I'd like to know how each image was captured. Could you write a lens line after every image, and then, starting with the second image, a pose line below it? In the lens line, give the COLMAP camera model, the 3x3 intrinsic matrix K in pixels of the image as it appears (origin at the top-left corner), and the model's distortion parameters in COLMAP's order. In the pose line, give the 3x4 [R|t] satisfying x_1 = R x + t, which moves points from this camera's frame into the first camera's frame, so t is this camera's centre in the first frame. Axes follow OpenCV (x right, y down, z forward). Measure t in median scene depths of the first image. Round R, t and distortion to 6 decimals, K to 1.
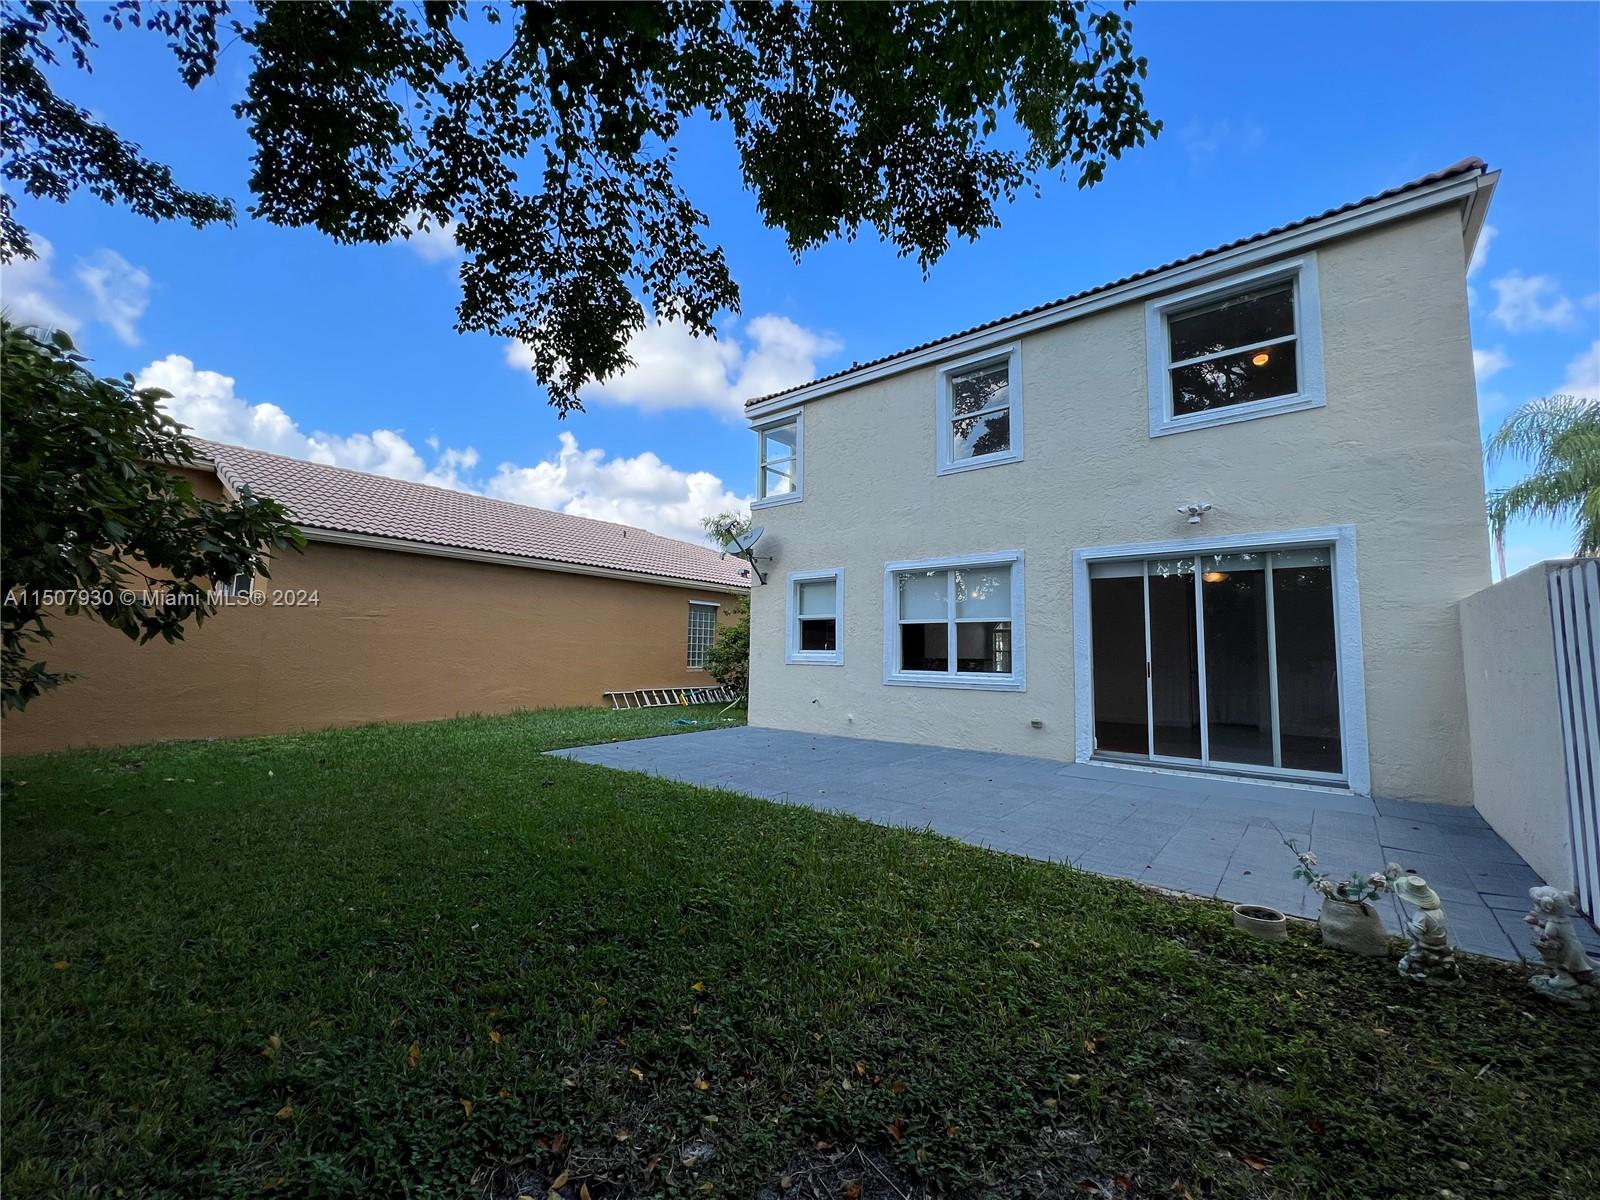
lens RADIAL K [[643.4, 0, 798.1], [0, 643.4, 603.9], [0, 0, 1]] dist [-0.001507, -0.000502]
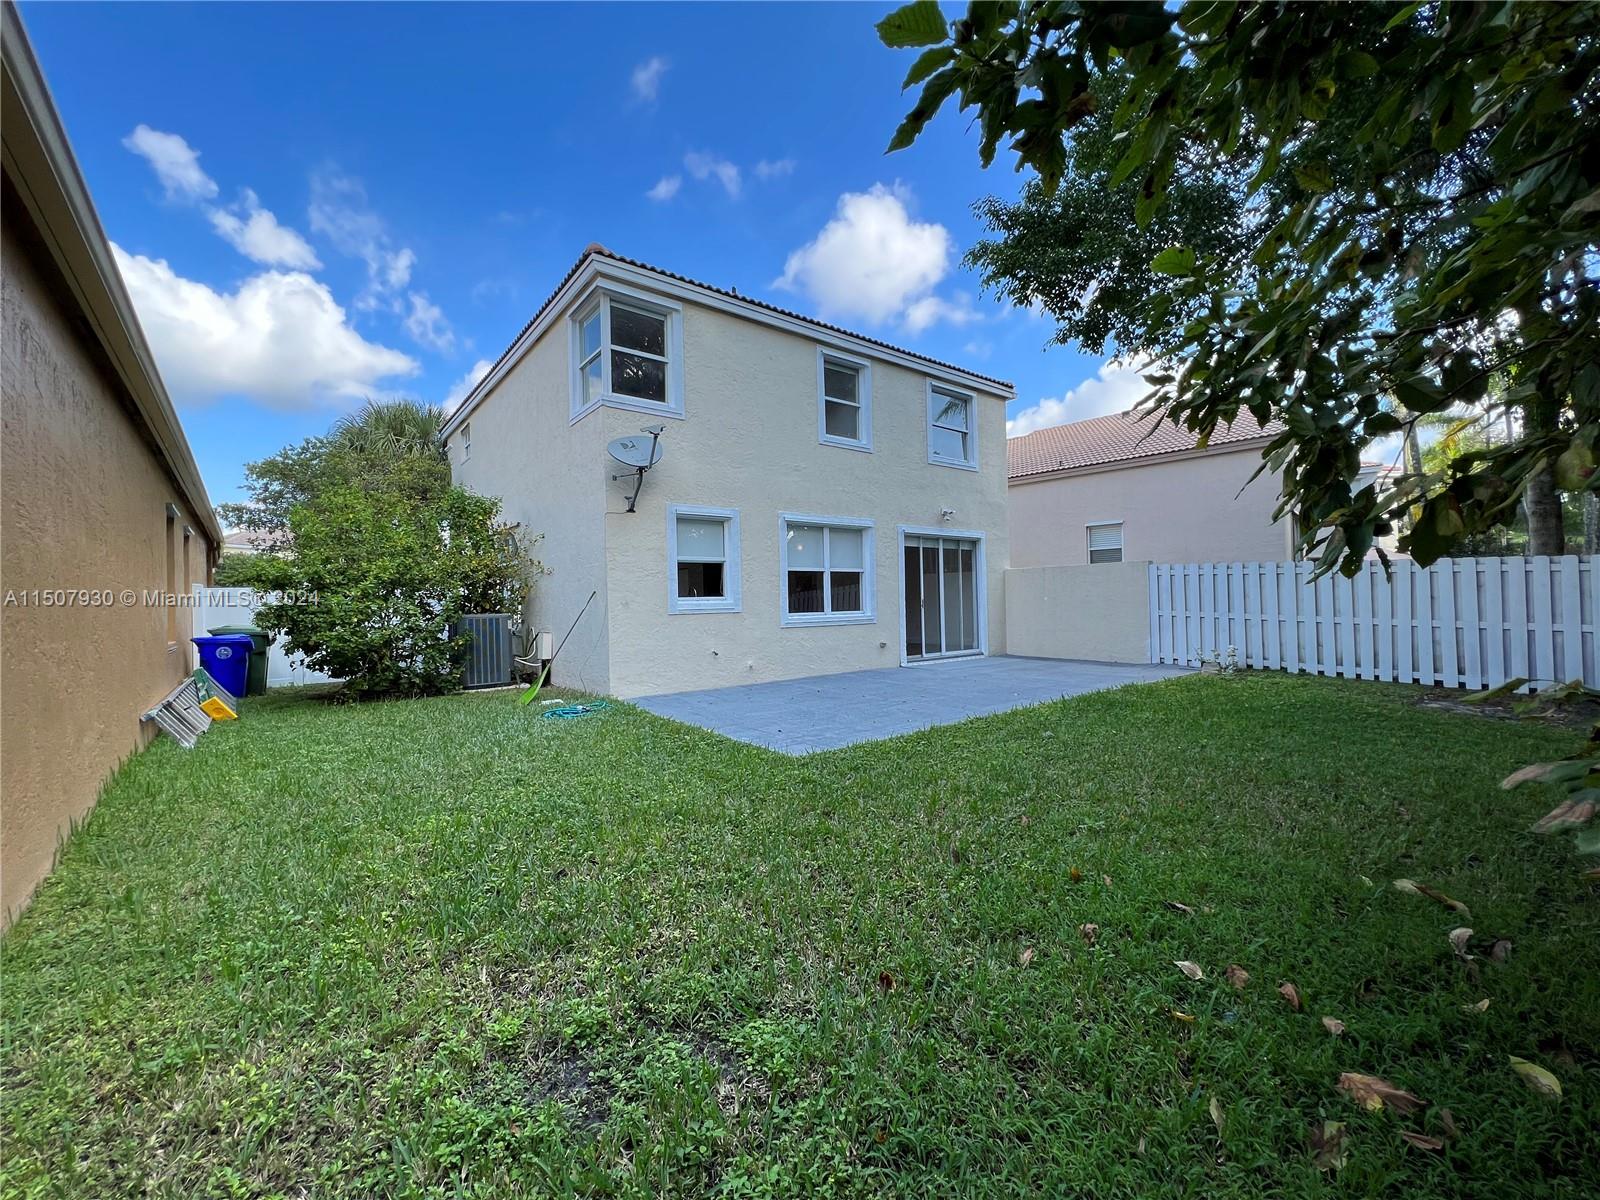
lens RADIAL K [[643.4, 0, 798.7], [0, 643.4, 589.7], [0, 0, 1]] dist [-0.001507, -0.000502]
pose [[0.198294, -0.004360, 0.980133, -0.962959], [-0.056341, 0.998286, 0.015839, 0.048857], [-0.978522, -0.058362, 0.197709, 0.827025]]
